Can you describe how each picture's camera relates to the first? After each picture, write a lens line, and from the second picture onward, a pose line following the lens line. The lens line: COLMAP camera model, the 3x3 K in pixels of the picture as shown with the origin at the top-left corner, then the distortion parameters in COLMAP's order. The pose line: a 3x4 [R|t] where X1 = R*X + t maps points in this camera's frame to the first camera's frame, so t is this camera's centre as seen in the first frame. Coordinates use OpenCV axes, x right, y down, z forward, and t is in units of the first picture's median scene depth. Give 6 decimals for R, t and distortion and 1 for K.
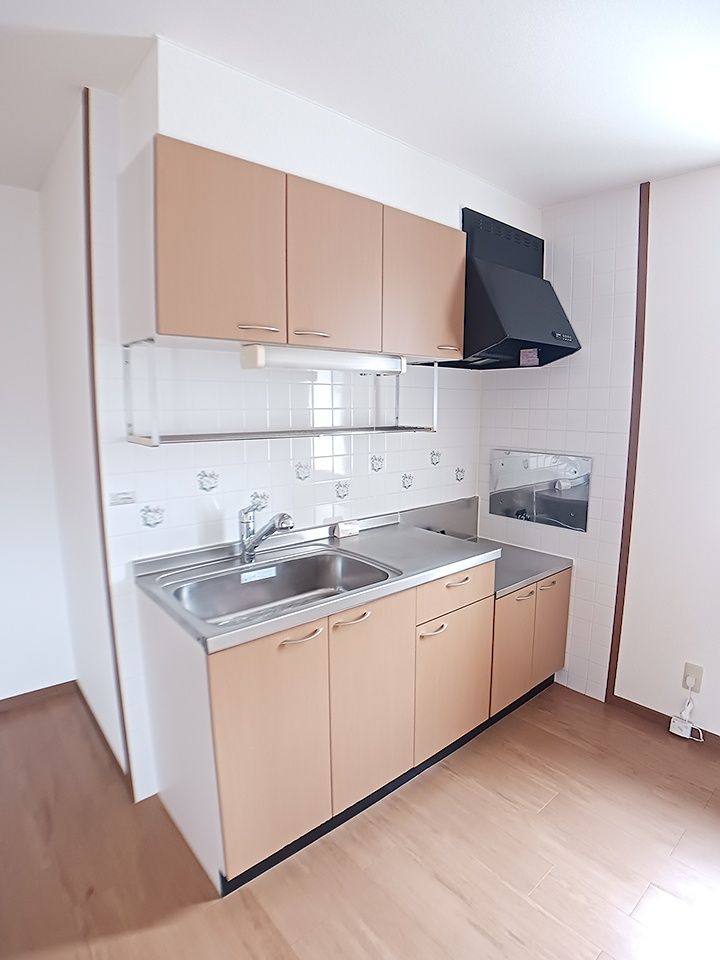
lens RADIAL K [[522.6, 0, 360.0], [0, 522.6, 480.0], [0, 0, 1]] dist [-0.066748, 0.000507]
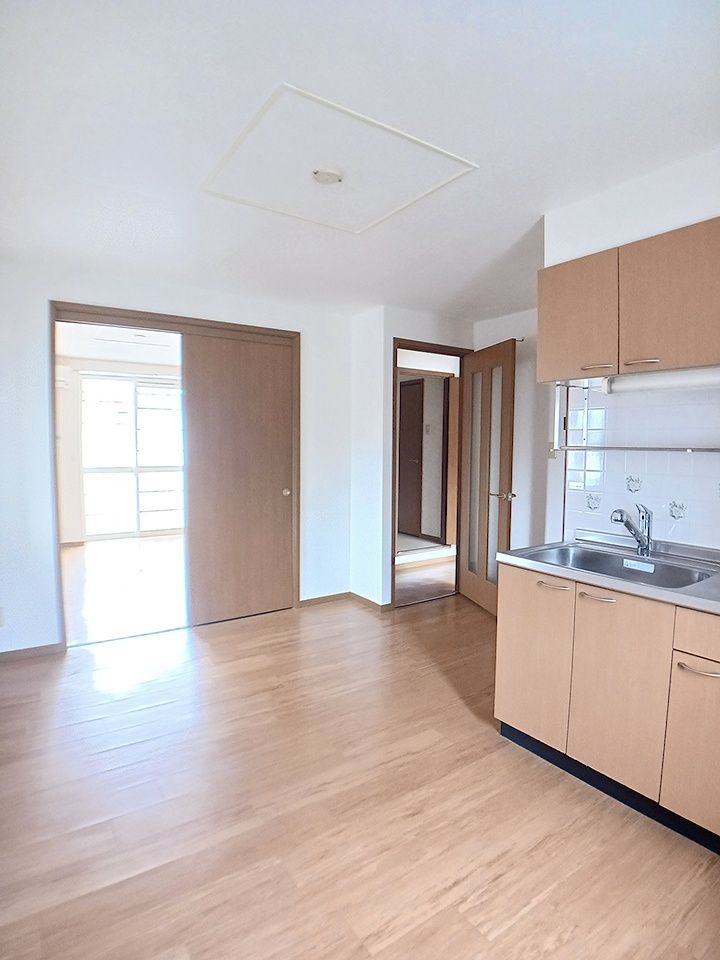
lens RADIAL K [[522.6, 0, 360.0], [0, 522.6, 480.0], [0, 0, 1]] dist [-0.066748, 0.000507]
pose [[-0.127808, 0.056606, -0.990182, 1.229531], [-0.157434, 0.984554, 0.076605, -0.000058], [0.979224, 0.165679, -0.116923, 0.574929]]
